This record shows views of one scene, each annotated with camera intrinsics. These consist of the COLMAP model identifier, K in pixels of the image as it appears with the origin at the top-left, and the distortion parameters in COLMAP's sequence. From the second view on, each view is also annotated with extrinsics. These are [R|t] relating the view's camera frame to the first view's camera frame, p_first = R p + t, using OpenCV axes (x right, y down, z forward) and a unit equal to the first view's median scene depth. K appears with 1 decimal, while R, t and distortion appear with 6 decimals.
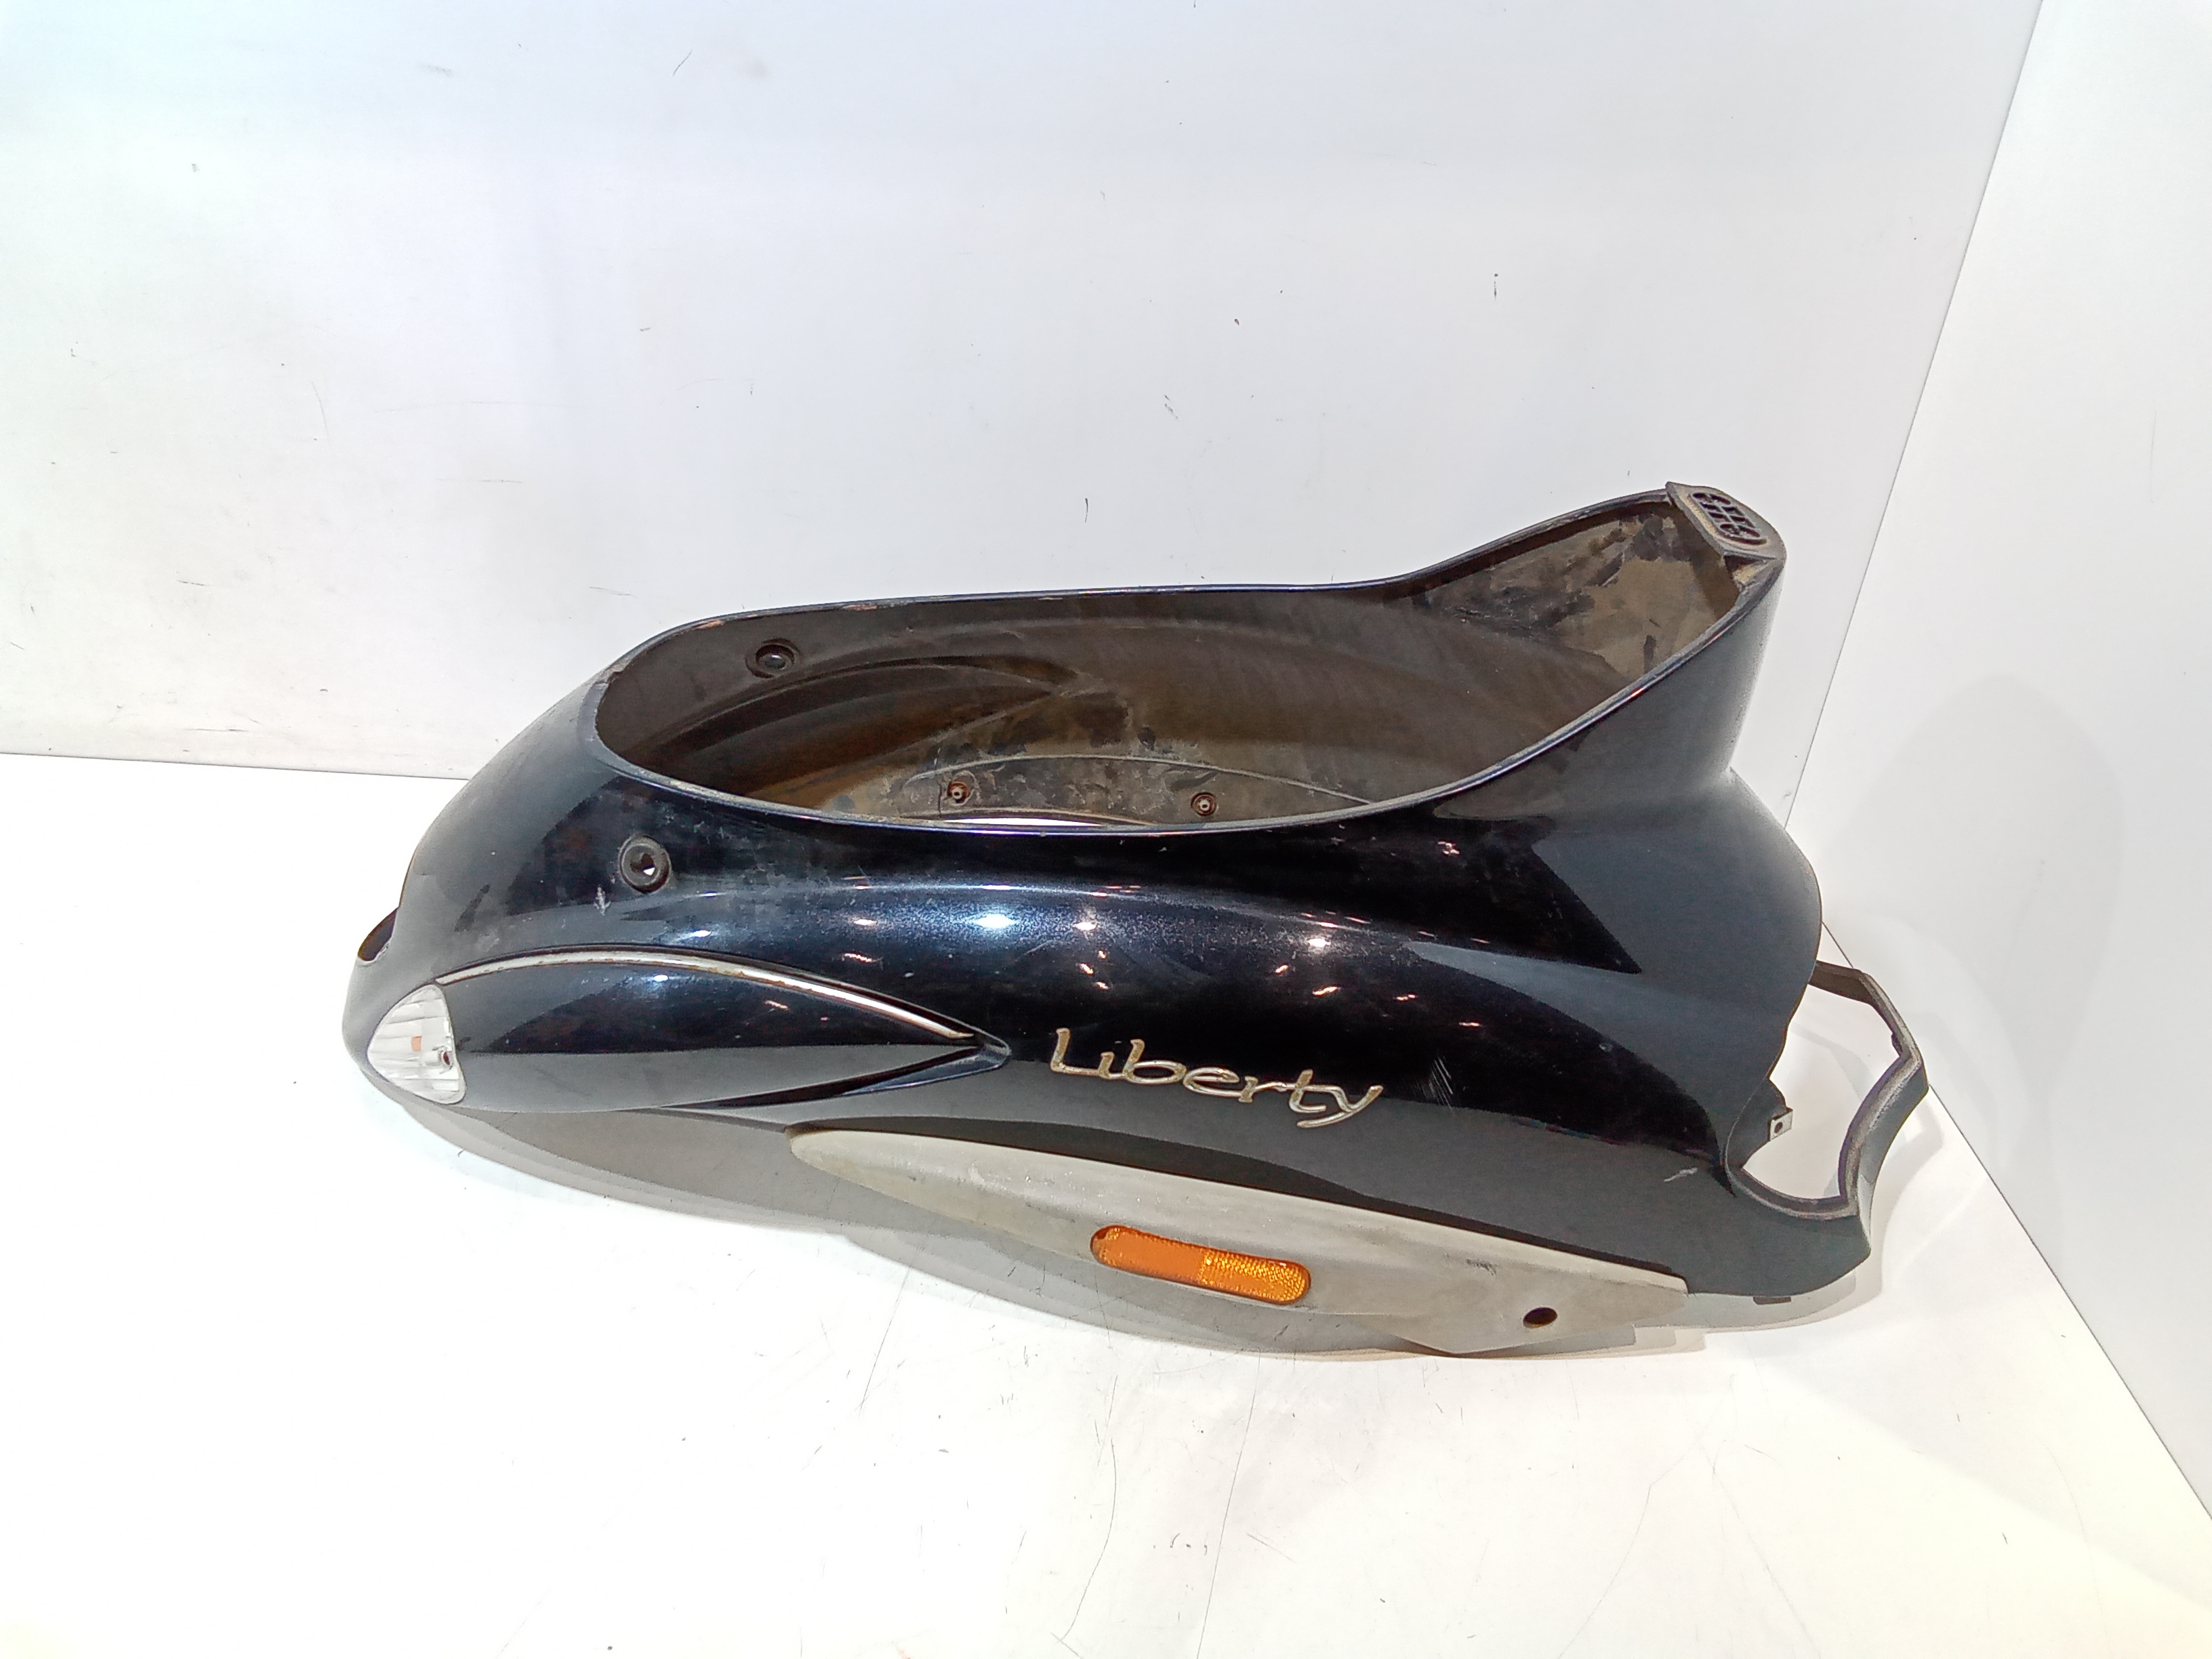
lens RADIAL K [[1547.9, 0, 1106.0], [0, 1547.9, 829.5], [0, 0, 1]] dist [0.096050, -0.131706]
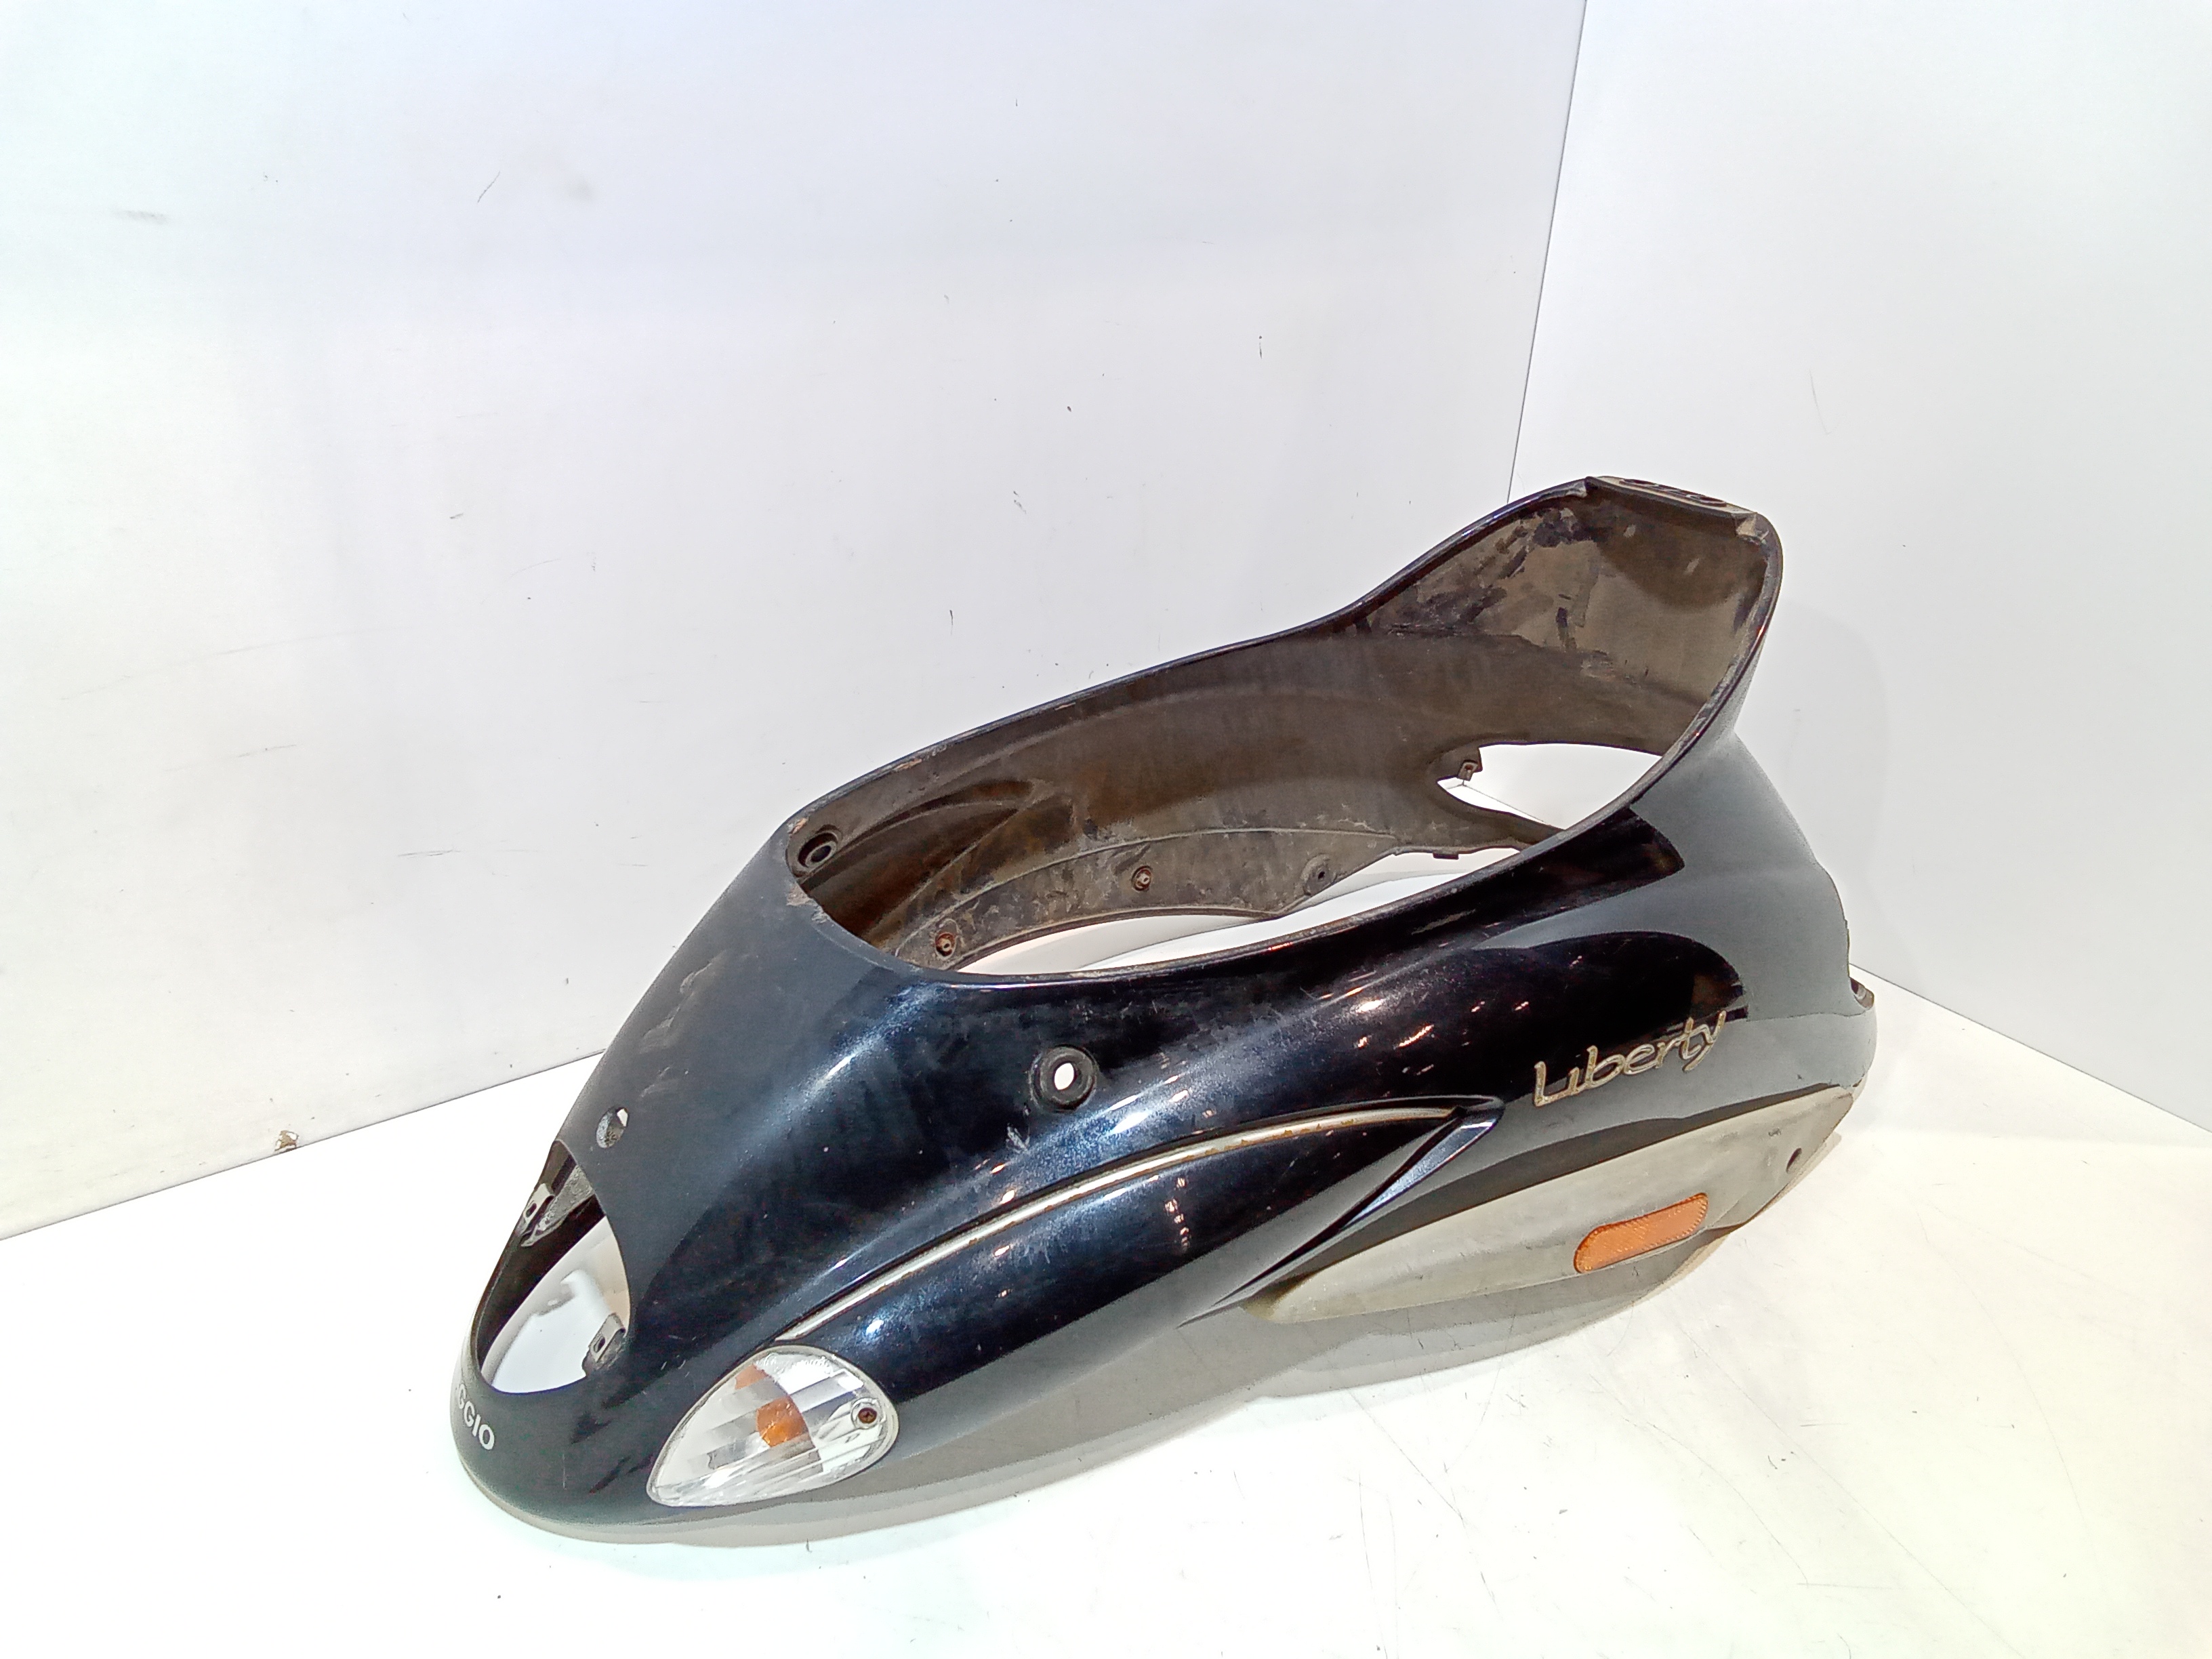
lens RADIAL K [[1547.9, 0, 1106.0], [0, 1547.9, 829.5], [0, 0, 1]] dist [0.096050, -0.131706]
pose [[0.782903, -0.279784, 0.555683, -0.608024], [0.308717, 0.950161, 0.043450, -0.117573], [-0.540145, 0.137532, 0.830258, 0.214259]]
